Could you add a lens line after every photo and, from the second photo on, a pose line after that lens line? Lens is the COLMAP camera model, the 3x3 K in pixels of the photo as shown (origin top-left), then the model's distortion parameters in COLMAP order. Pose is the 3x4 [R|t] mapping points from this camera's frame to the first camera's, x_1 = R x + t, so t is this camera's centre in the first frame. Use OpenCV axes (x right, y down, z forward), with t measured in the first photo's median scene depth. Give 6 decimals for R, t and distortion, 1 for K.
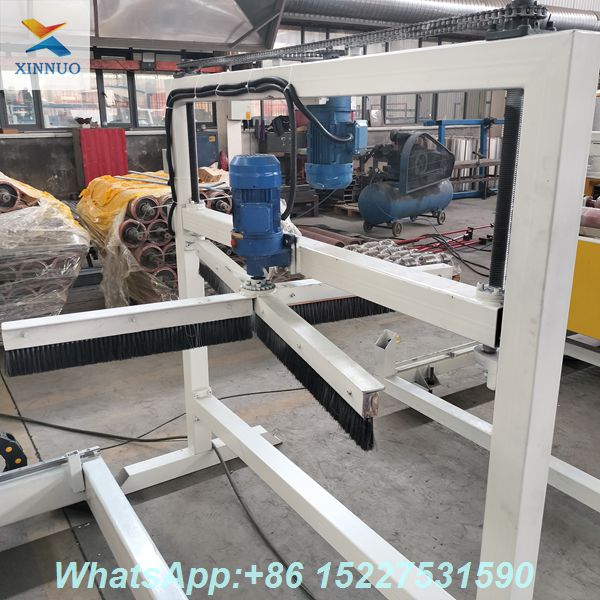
lens RADIAL K [[601.0, 0, 300.0], [0, 601.0, 300.0], [0, 0, 1]] dist [0.051122, -0.108308]
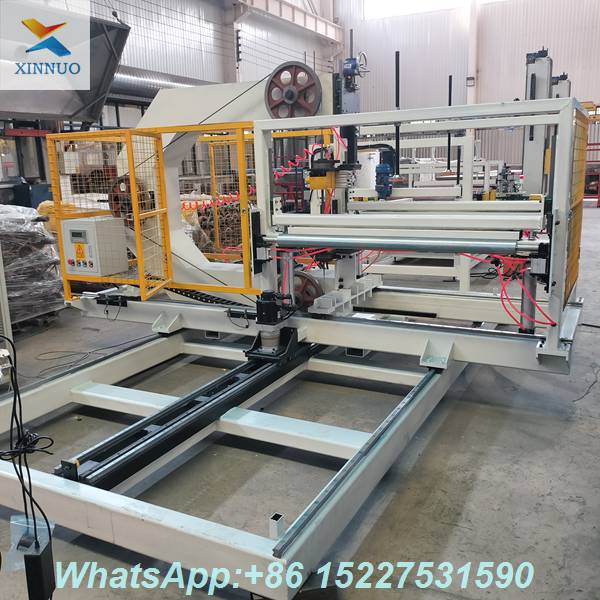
lens RADIAL K [[601.0, 0, 300.0], [0, 601.0, 300.0], [0, 0, 1]] dist [0.051122, -0.108308]
pose [[0.853666, -0.130094, 0.504311, -0.765328], [0.176004, 0.983394, -0.044249, 0.193707], [-0.490180, 0.126535, 0.862388, -0.555974]]
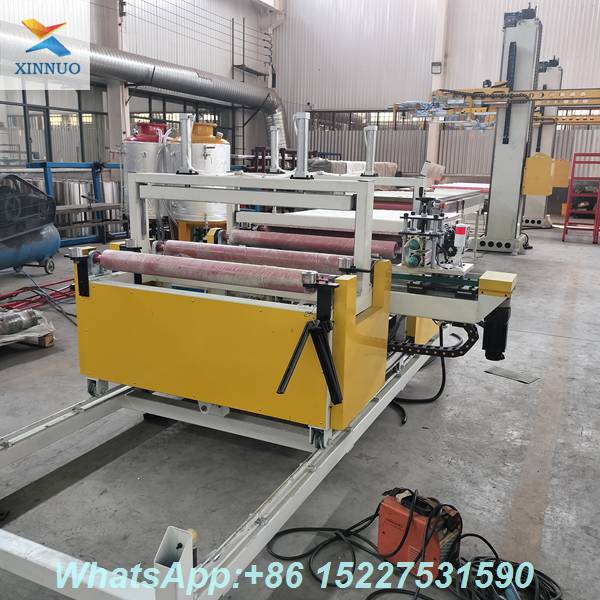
lens RADIAL K [[601.0, 0, 300.0], [0, 601.0, 300.0], [0, 0, 1]] dist [0.051122, -0.108308]
pose [[0.837567, -0.094703, 0.538064, 0.038713], [0.132385, 0.990691, -0.031705, -0.005118], [-0.530053, 0.097787, 0.842307, 0.024640]]
